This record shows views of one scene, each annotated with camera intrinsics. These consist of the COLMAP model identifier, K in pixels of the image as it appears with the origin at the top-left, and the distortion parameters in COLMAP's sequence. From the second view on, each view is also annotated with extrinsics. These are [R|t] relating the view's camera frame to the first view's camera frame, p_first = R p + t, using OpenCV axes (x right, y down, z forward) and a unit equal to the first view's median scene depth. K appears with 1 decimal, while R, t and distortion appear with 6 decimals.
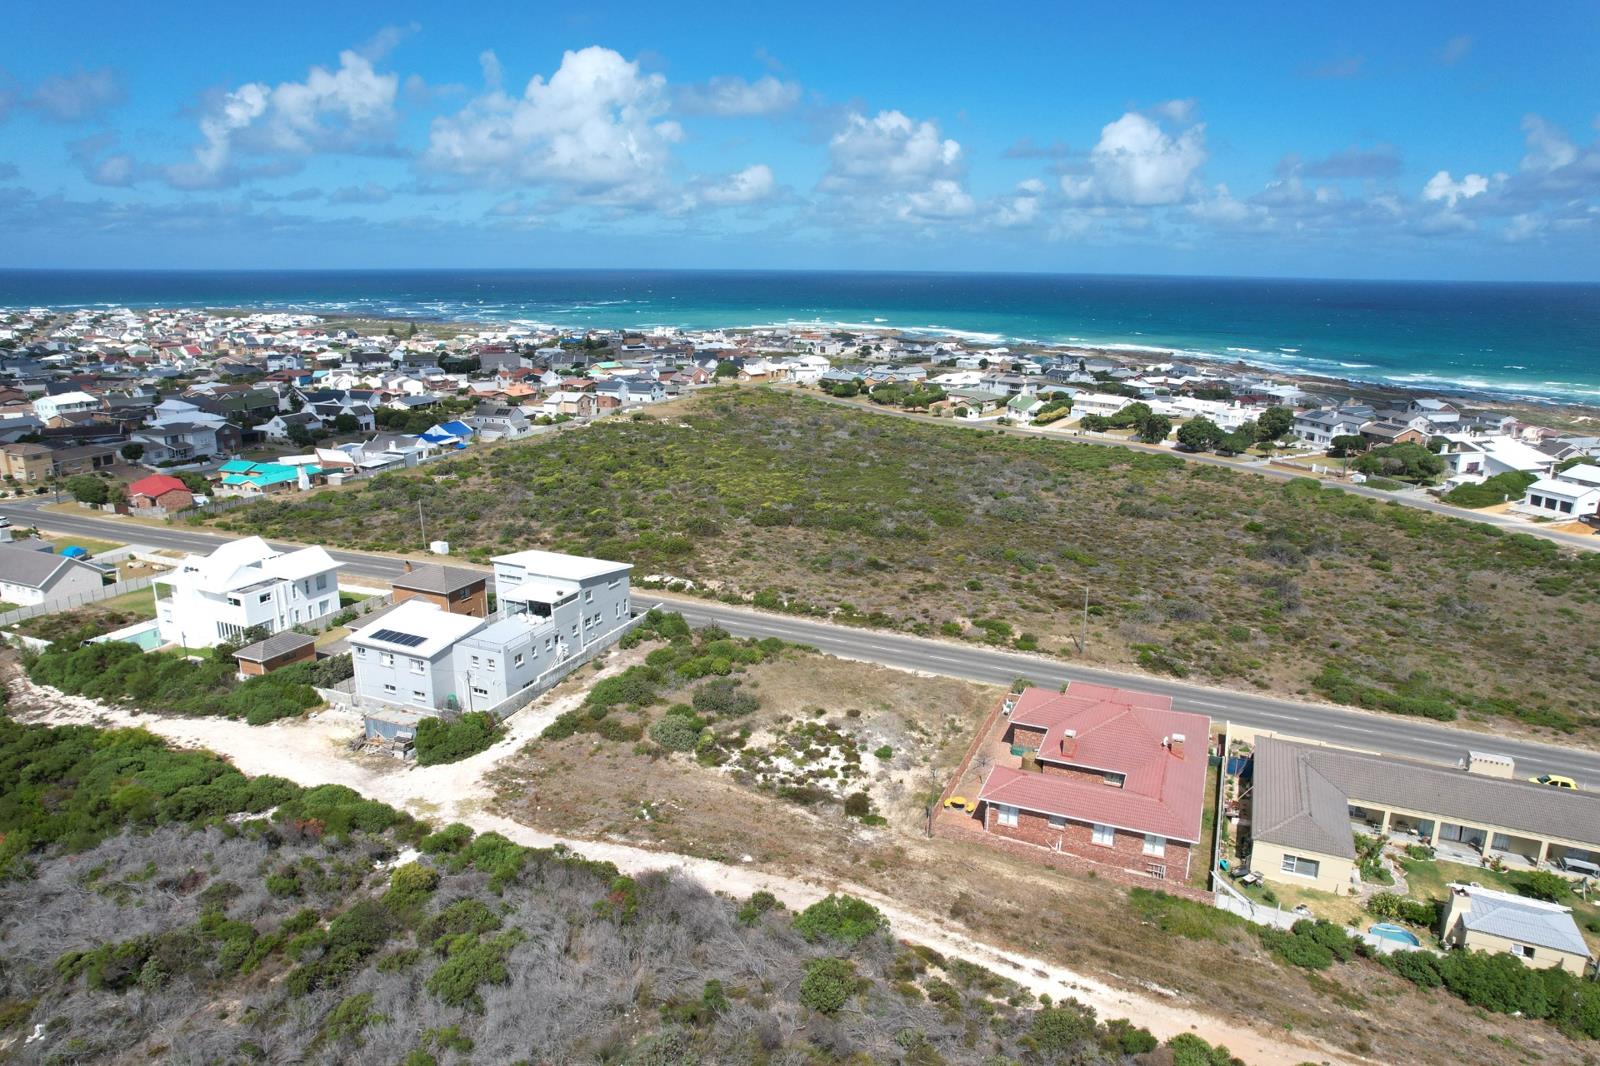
lens RADIAL K [[1022.0, 0, 800.0], [0, 1022.0, 533.0], [0, 0, 1]] dist [-0.070658, 0.061231]
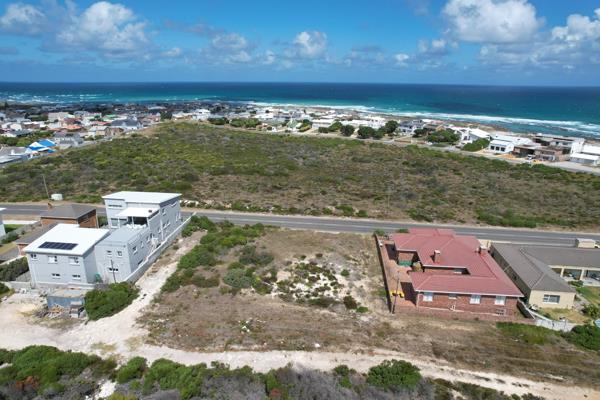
lens RADIAL K [[383.3, 0, 300.0], [0, 383.3, 200.0], [0, 0, 1]] dist [-0.070658, 0.061231]
pose [[0.956230, -0.088925, 0.278777, -0.168803], [0.075003, 0.995362, 0.060235, 0.017865], [-0.282840, -0.036689, 0.958465, 0.265234]]
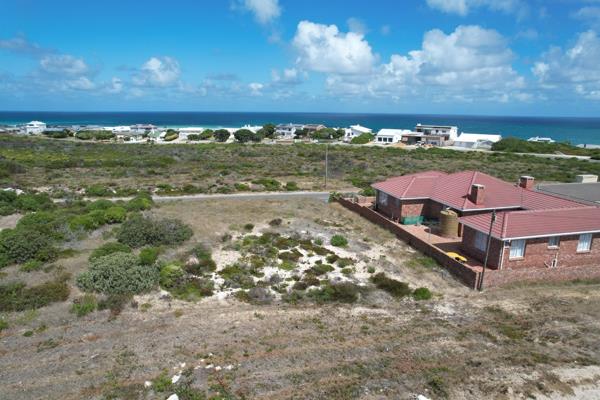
lens RADIAL K [[383.3, 0, 300.0], [0, 383.3, 200.0], [0, 0, 1]] dist [-0.070658, 0.061231]
pose [[0.791543, -0.139021, 0.595090, -0.151885], [0.151744, 0.987995, 0.028970, 0.132610], [-0.591974, 0.067371, 0.803137, 0.598458]]
